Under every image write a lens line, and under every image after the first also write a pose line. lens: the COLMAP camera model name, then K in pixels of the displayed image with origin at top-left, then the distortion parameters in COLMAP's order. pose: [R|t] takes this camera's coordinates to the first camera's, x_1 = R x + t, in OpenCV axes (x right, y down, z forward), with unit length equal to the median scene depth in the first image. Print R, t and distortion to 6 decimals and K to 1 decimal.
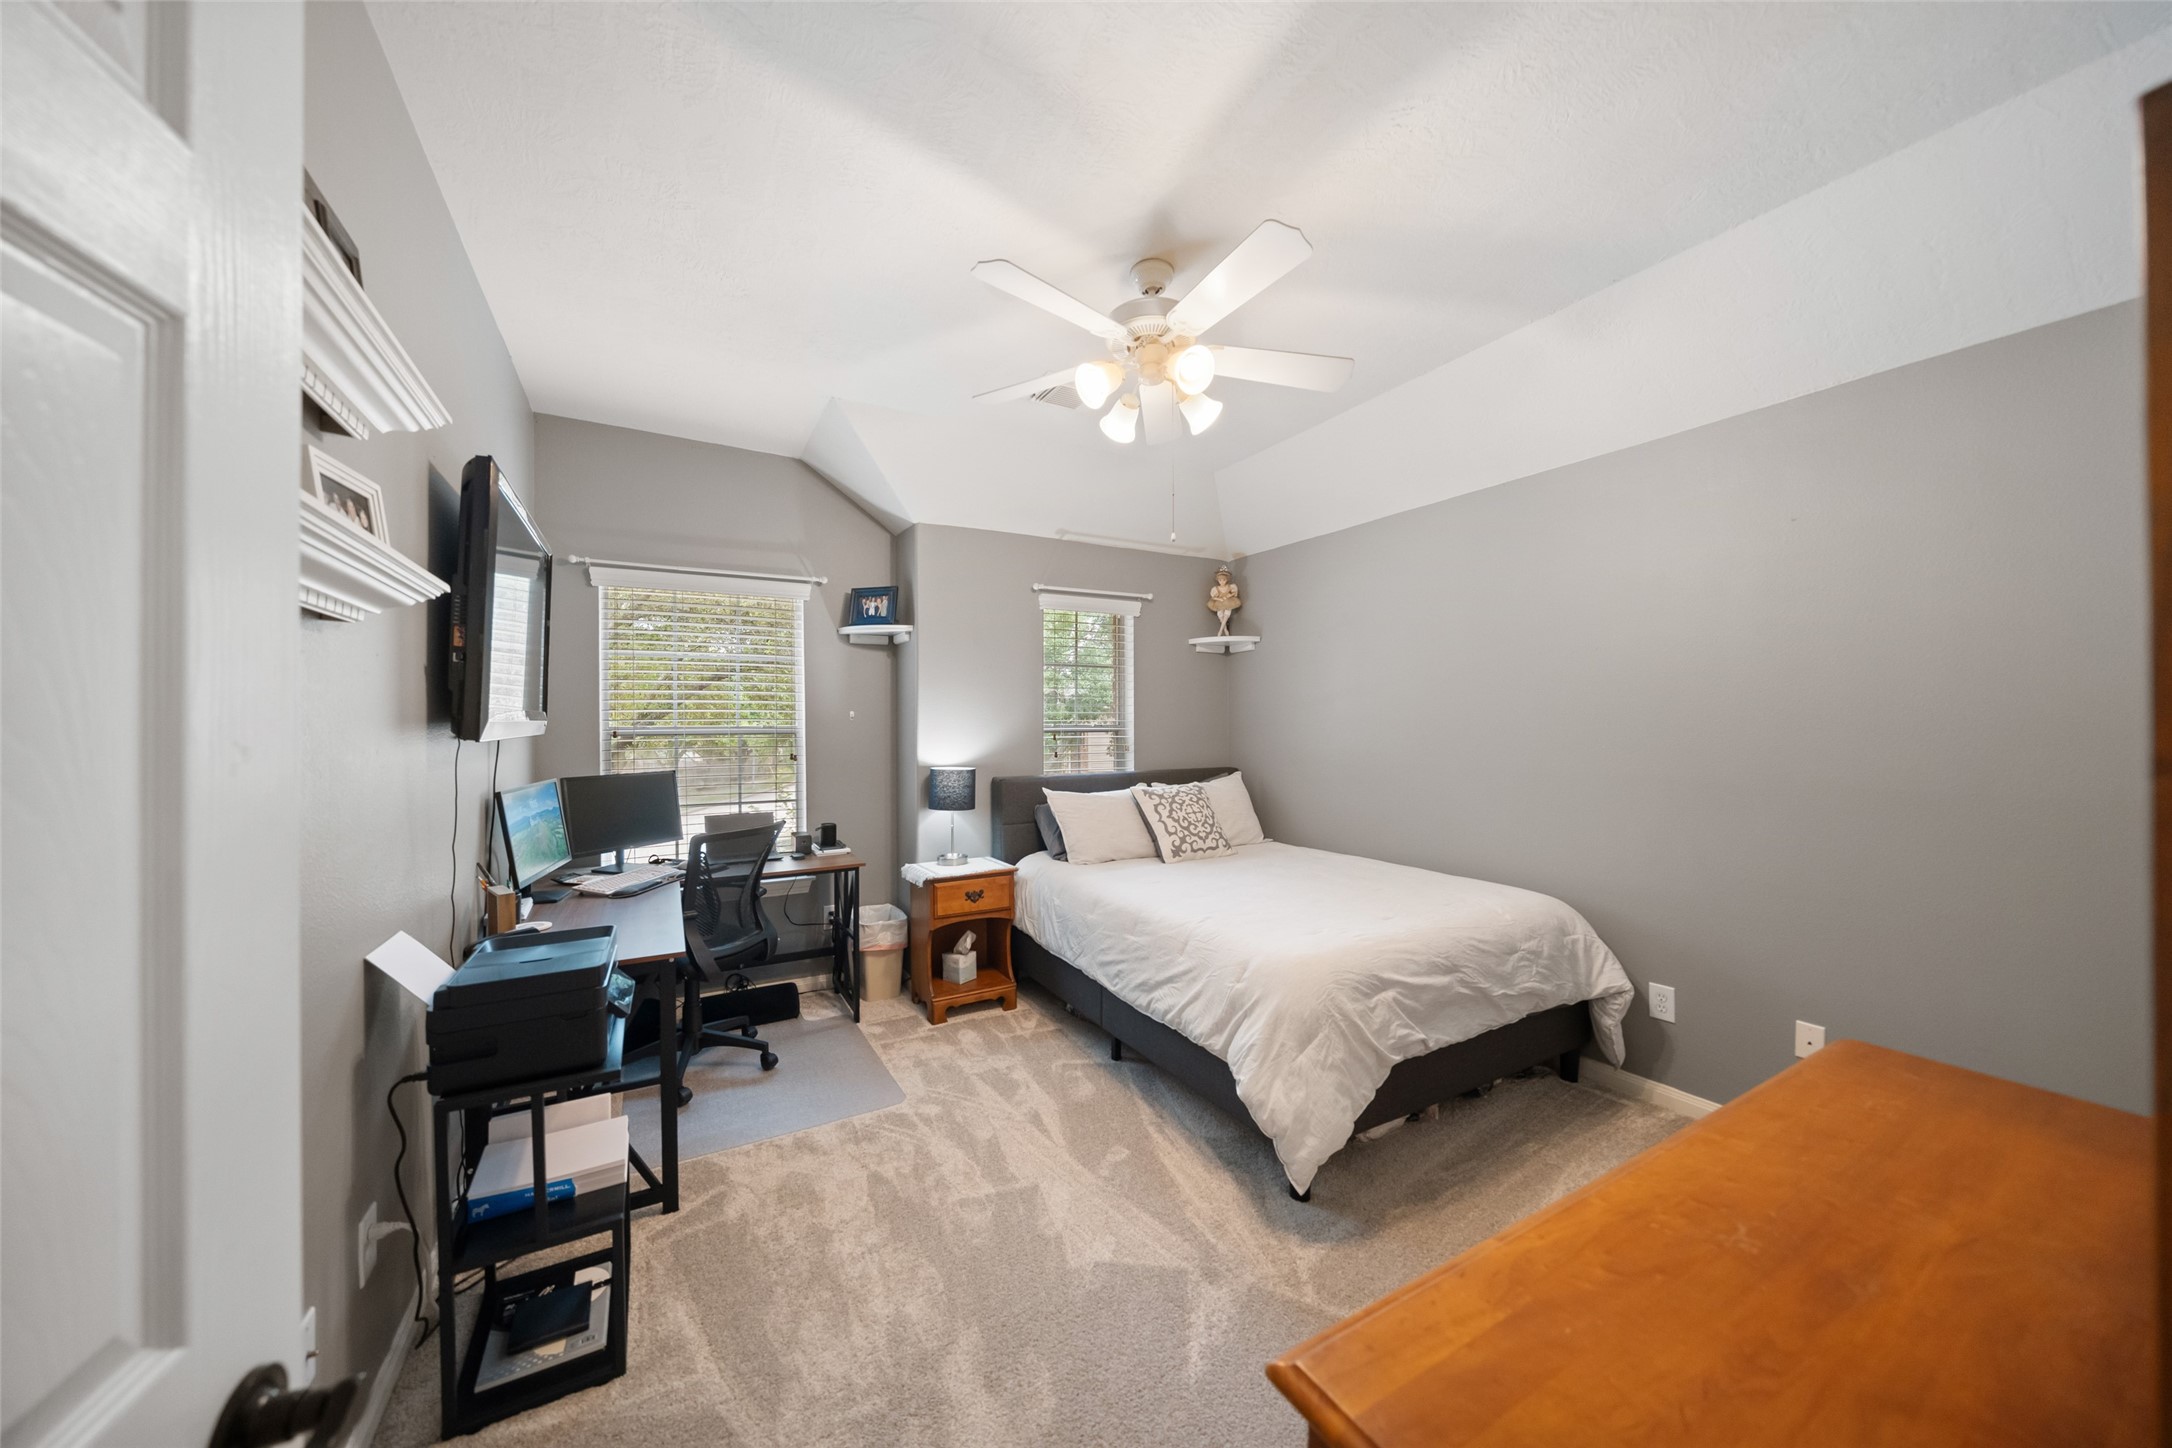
lens RADIAL K [[748.0, 0, 1094.9], [0, 748.0, 719.8], [0, 0, 1]] dist [-0.007588, -0.000043]
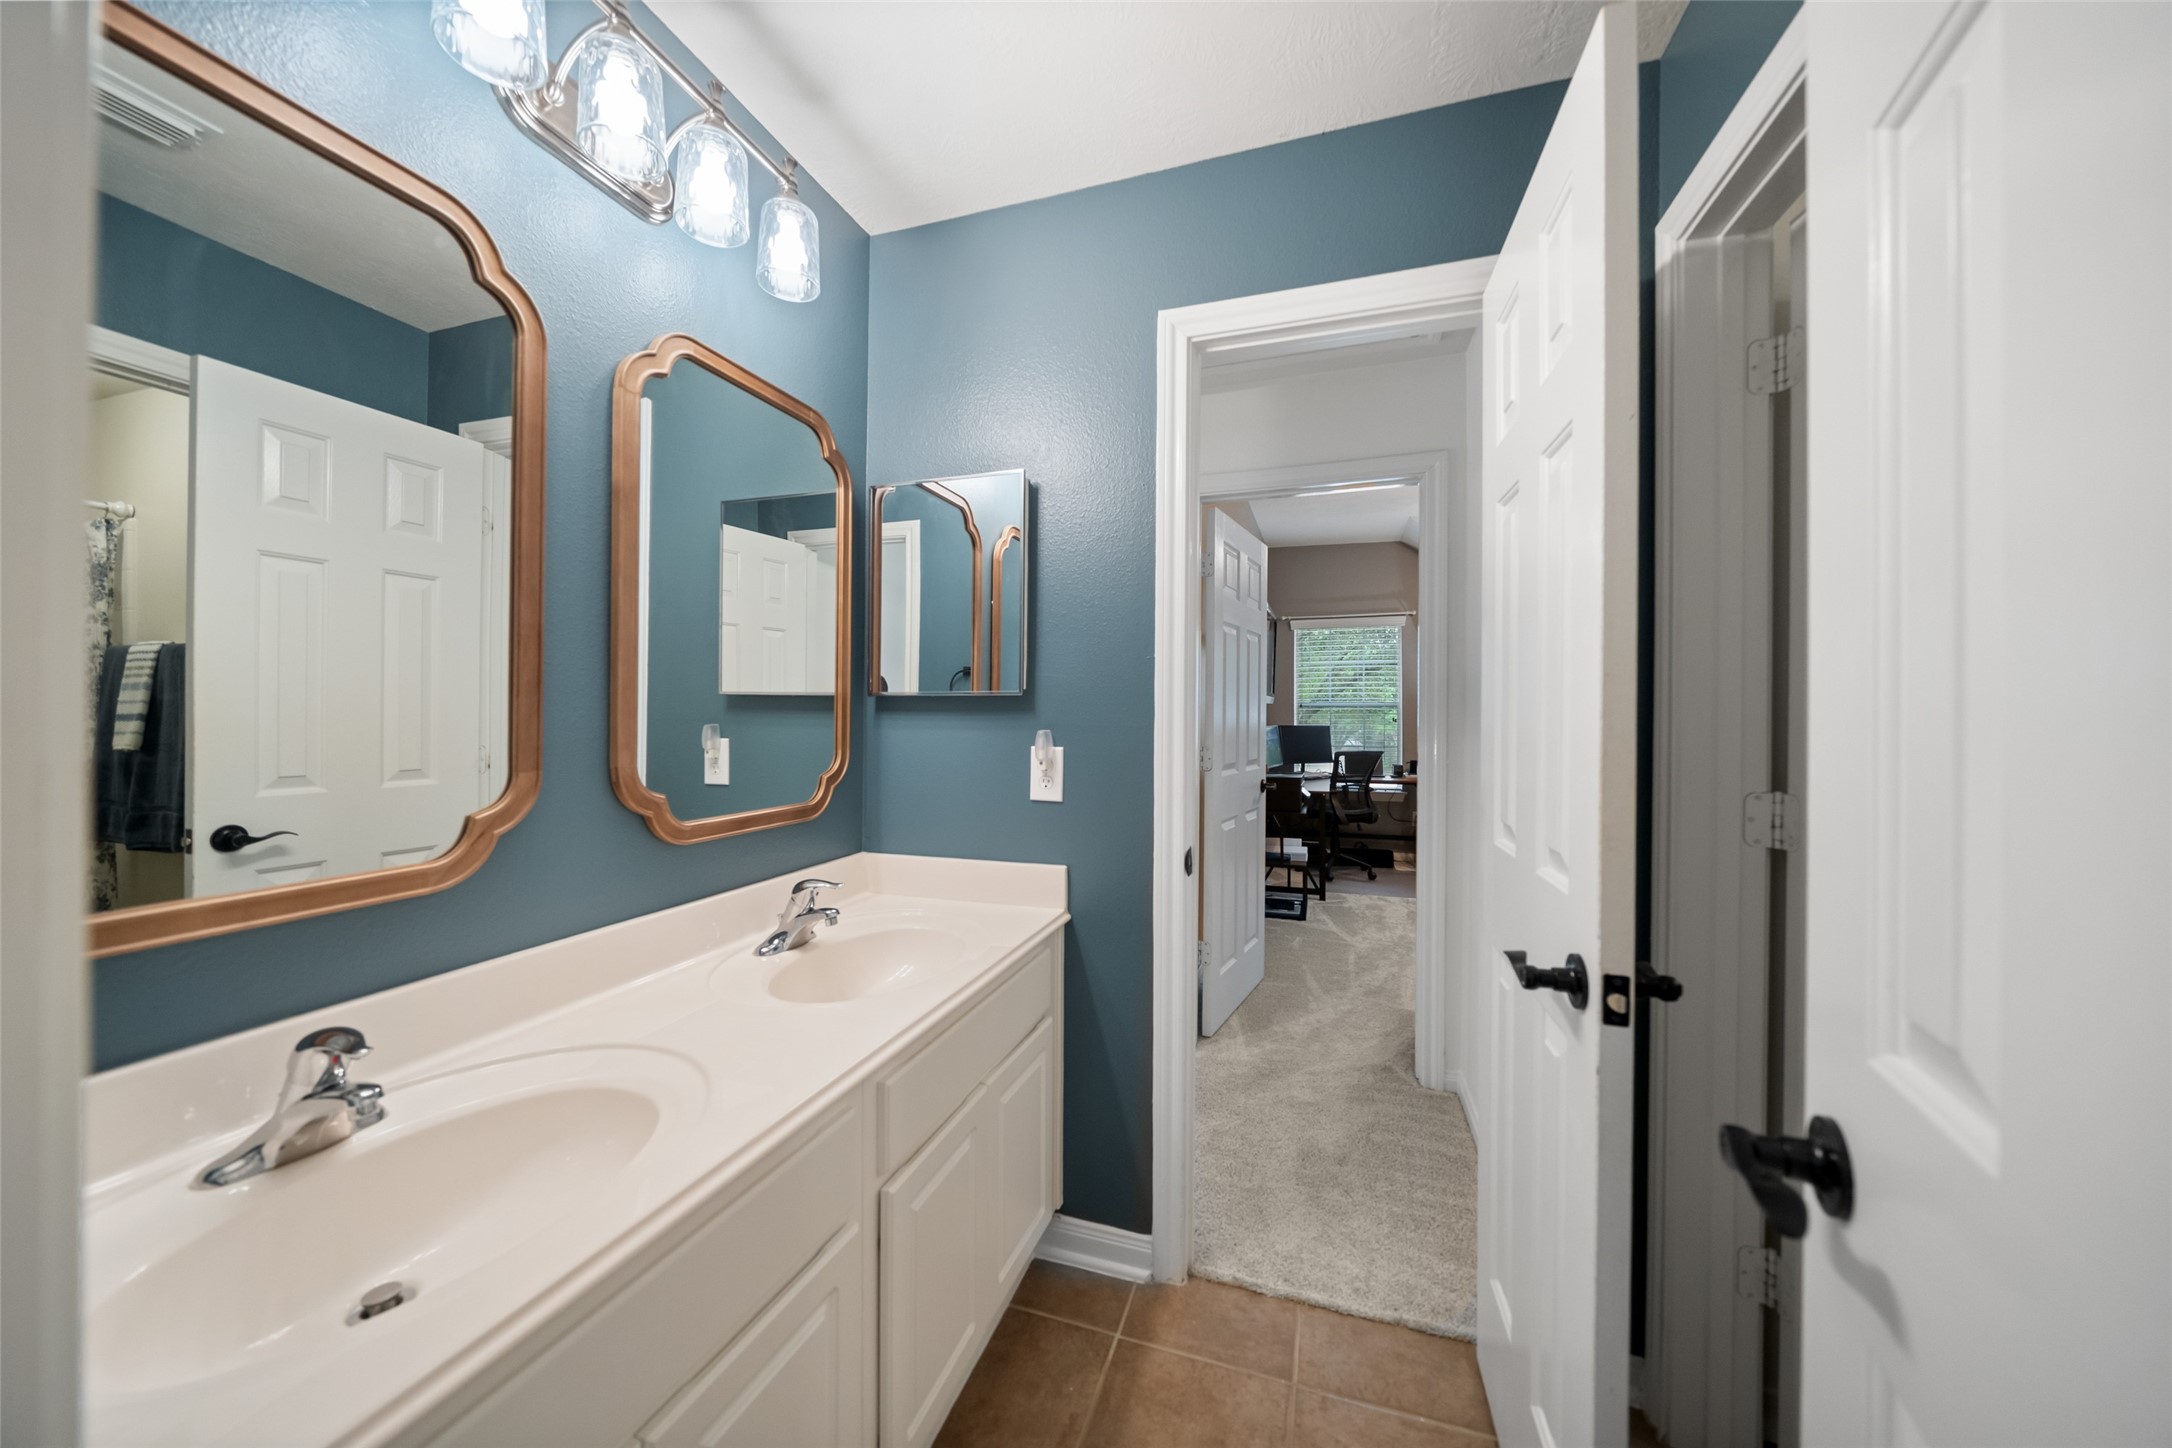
lens RADIAL K [[748.0, 0, 1089.7], [0, 748.0, 714.8], [0, 0, 1]] dist [-0.007588, -0.000043]
pose [[0.669271, 0.007395, -0.742981, 0.458181], [-0.006677, 0.999970, 0.003938, 0.043872], [0.742988, 0.002326, 0.669301, -0.752860]]
